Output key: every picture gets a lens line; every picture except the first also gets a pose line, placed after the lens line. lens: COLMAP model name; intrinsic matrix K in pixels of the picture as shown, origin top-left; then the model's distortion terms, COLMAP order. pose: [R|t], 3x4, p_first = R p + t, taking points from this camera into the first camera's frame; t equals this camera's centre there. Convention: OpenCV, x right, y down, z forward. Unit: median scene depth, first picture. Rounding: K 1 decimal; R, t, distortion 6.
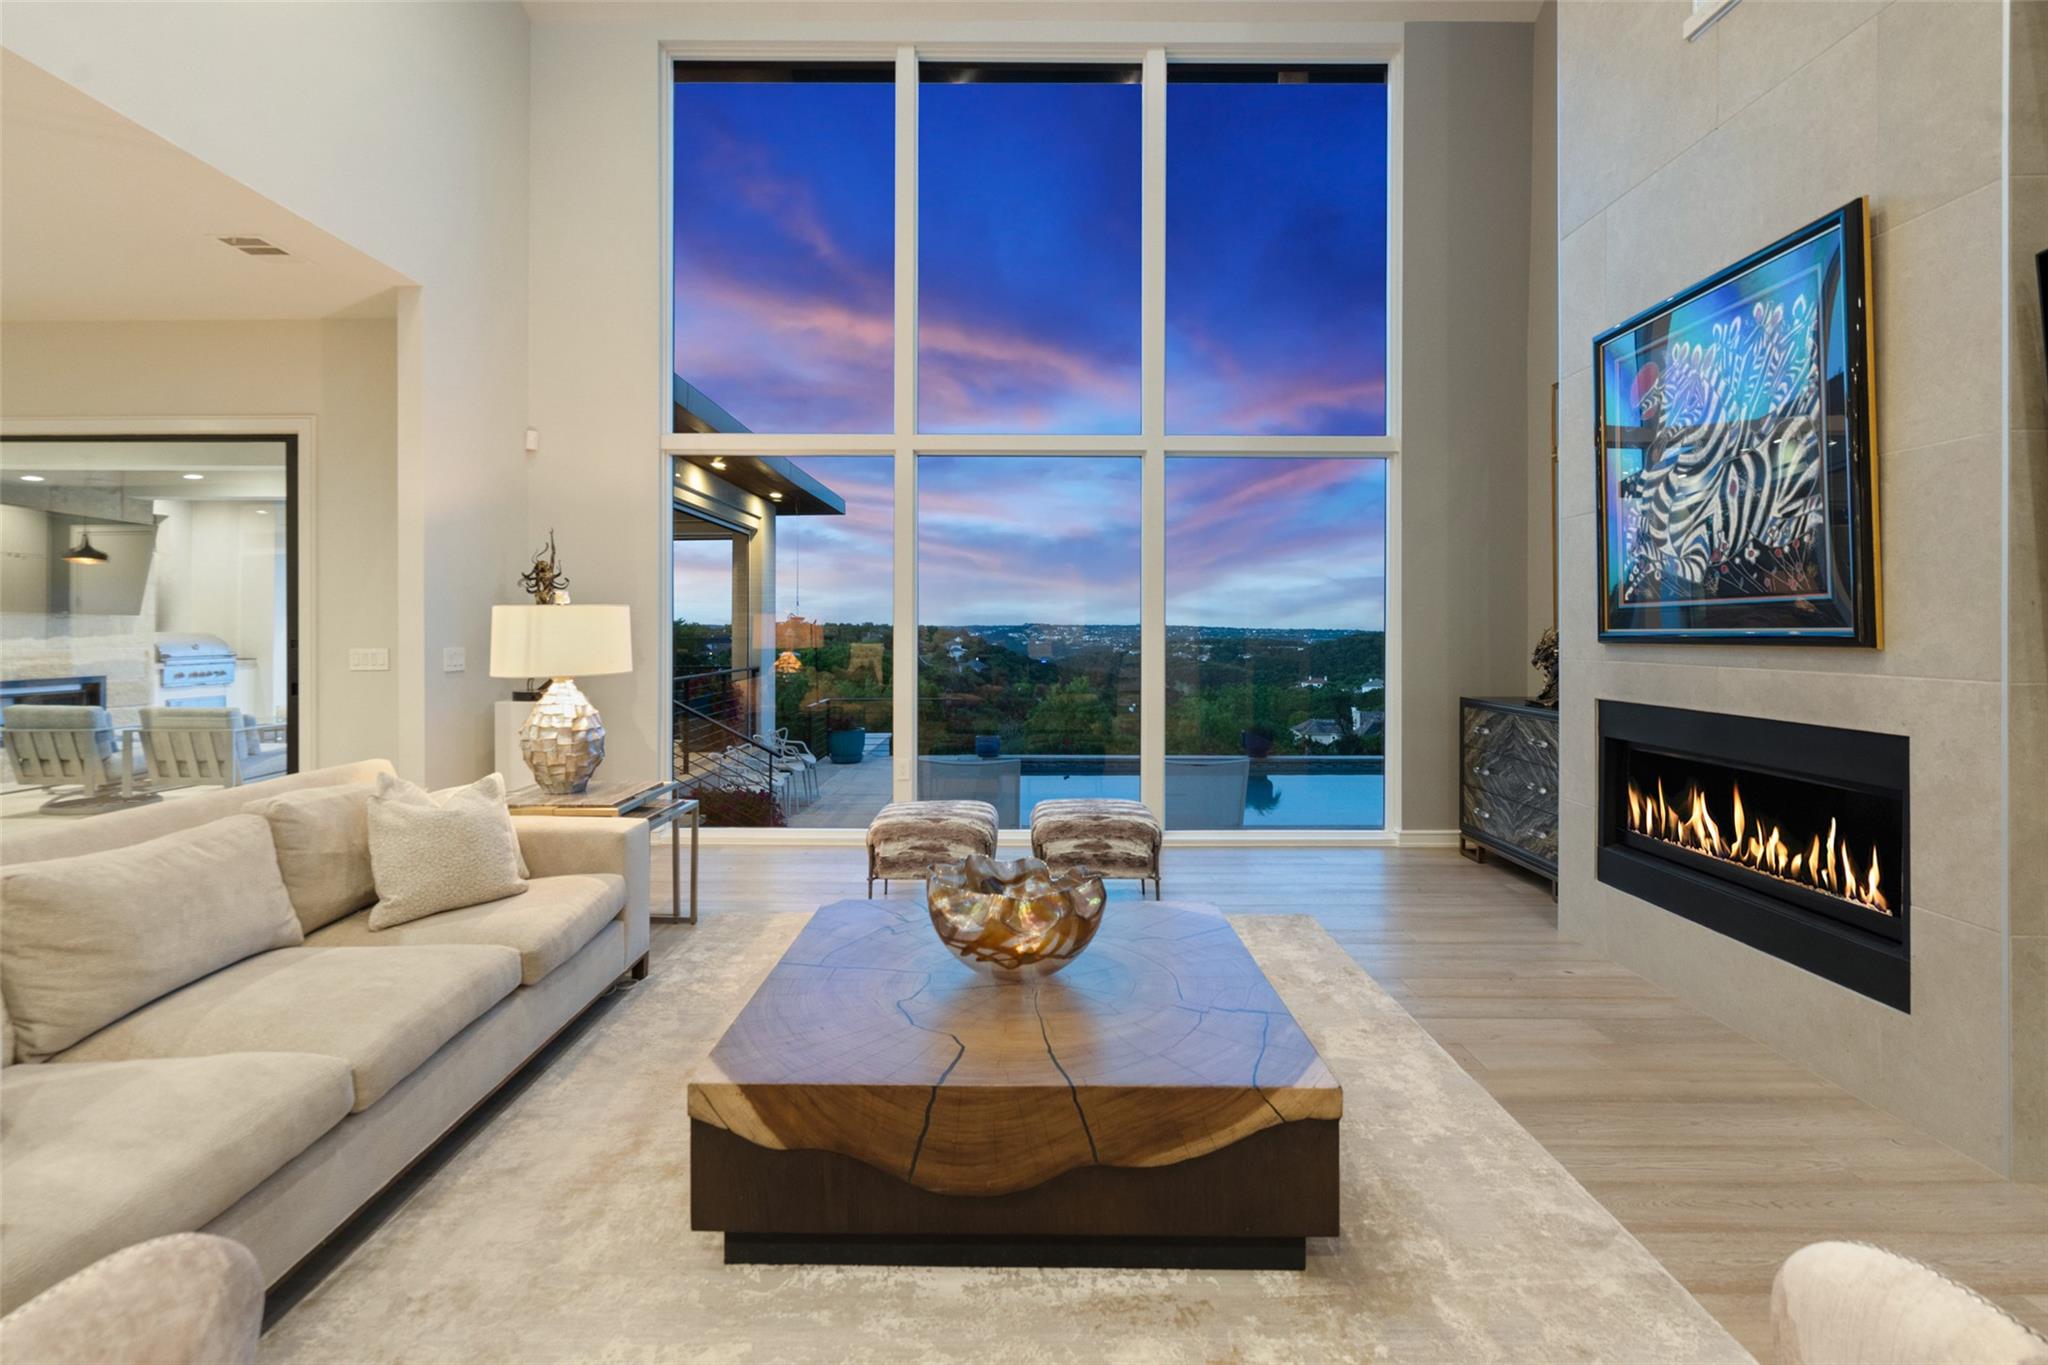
lens RADIAL K [[957.2, 0, 1009.1], [0, 957.2, 664.3], [0, 0, 1]] dist [-0.003169, -0.000220]
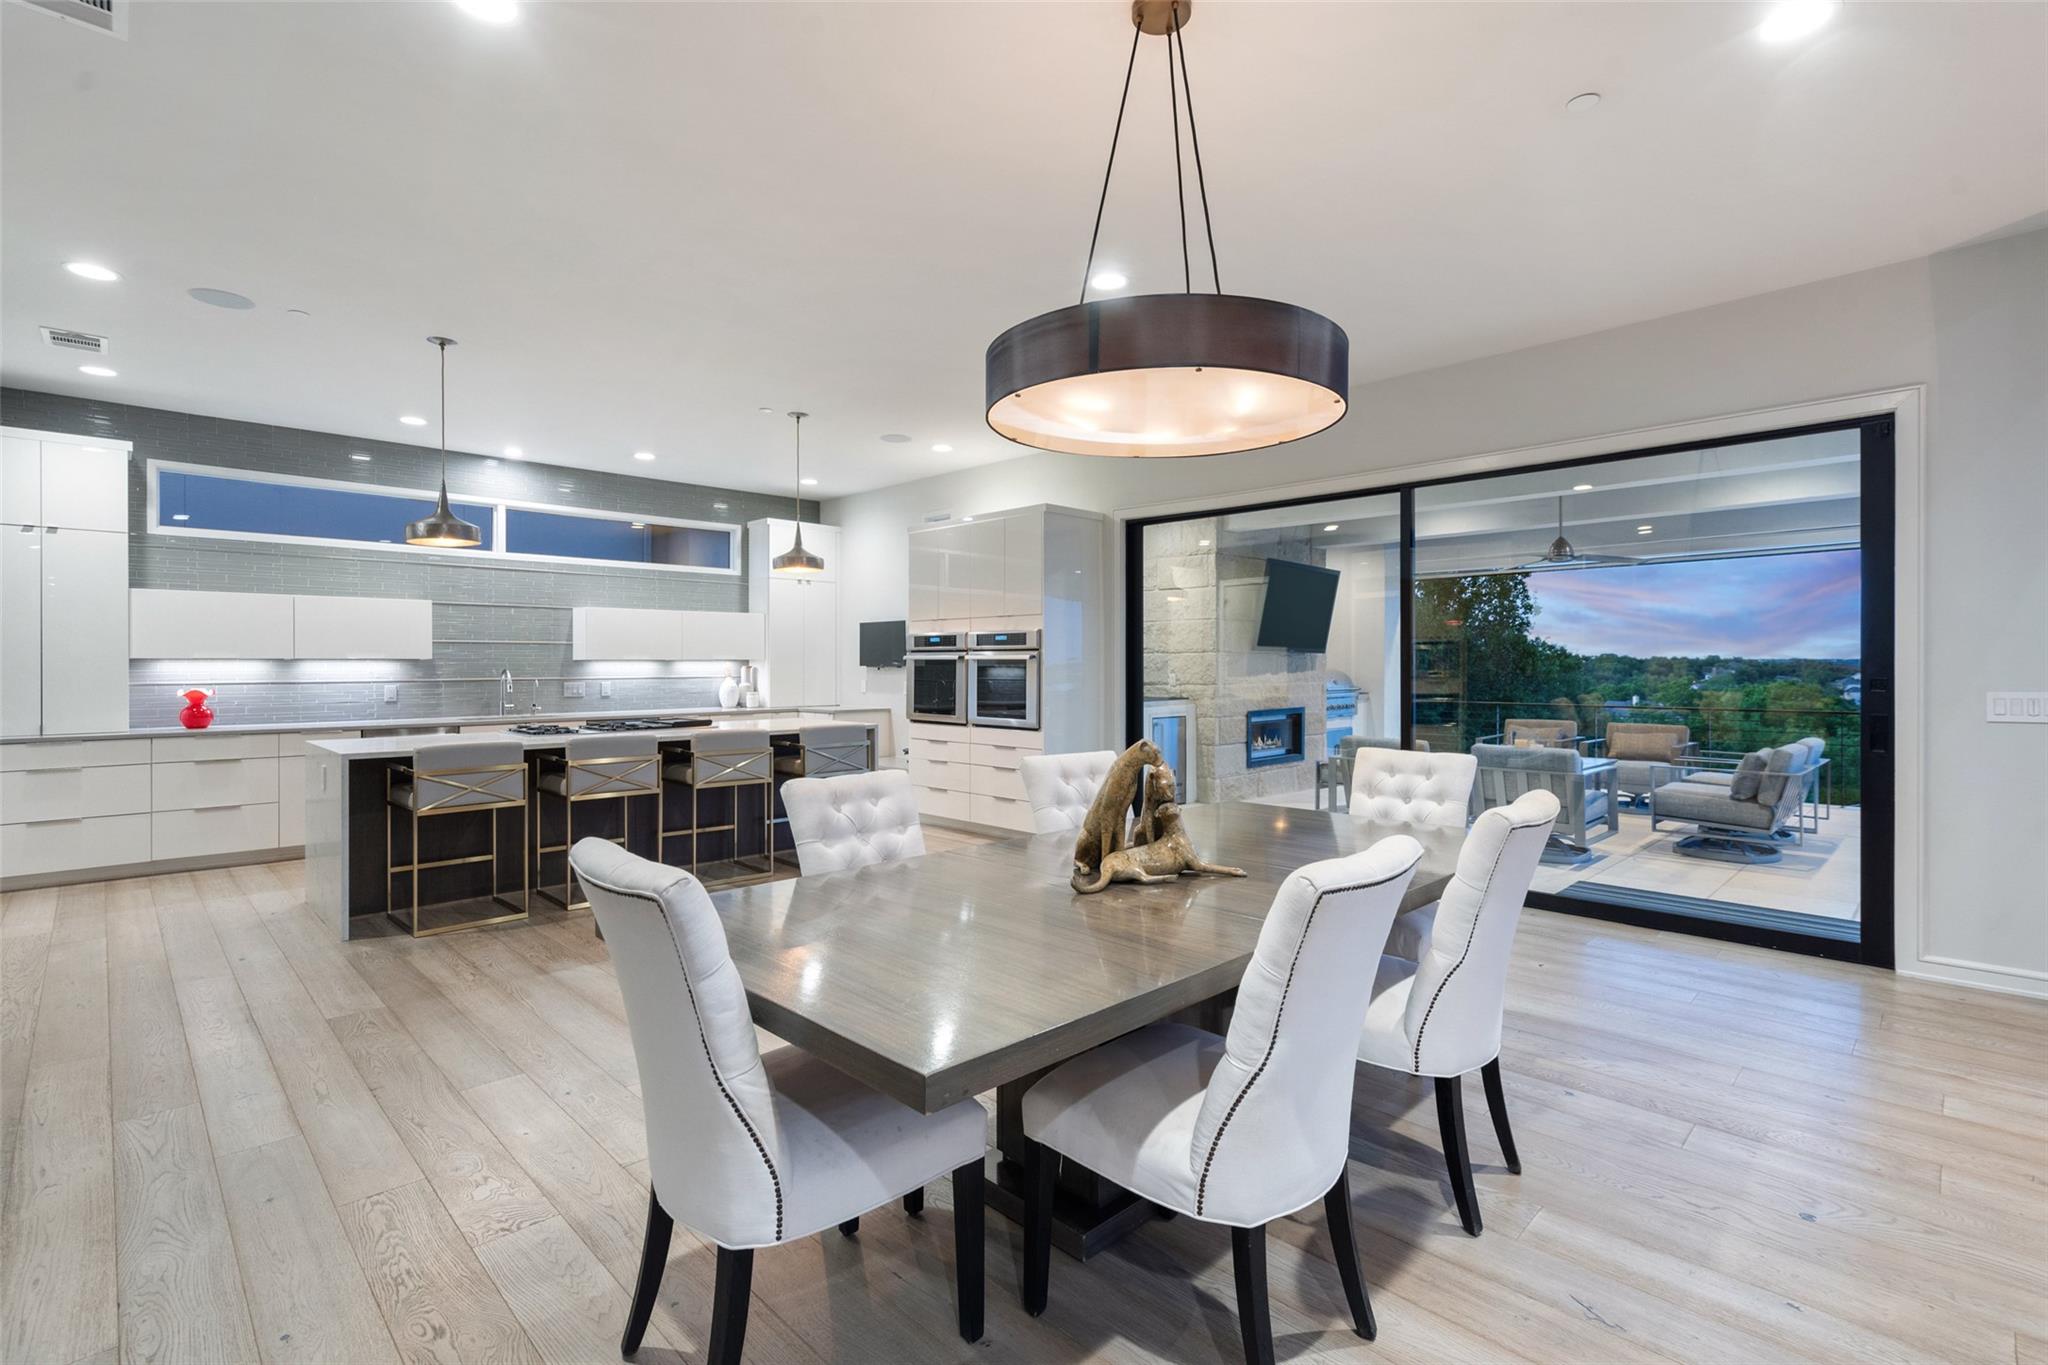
lens RADIAL K [[957.2, 0, 1009.1], [0, 957.2, 664.3], [0, 0, 1]] dist [-0.003169, -0.000220]
pose [[0.693440, -0.007527, -0.720475, -0.387958], [-0.016169, 0.999531, -0.026005, -0.003618], [0.720333, 0.029682, 0.692993, -0.030230]]
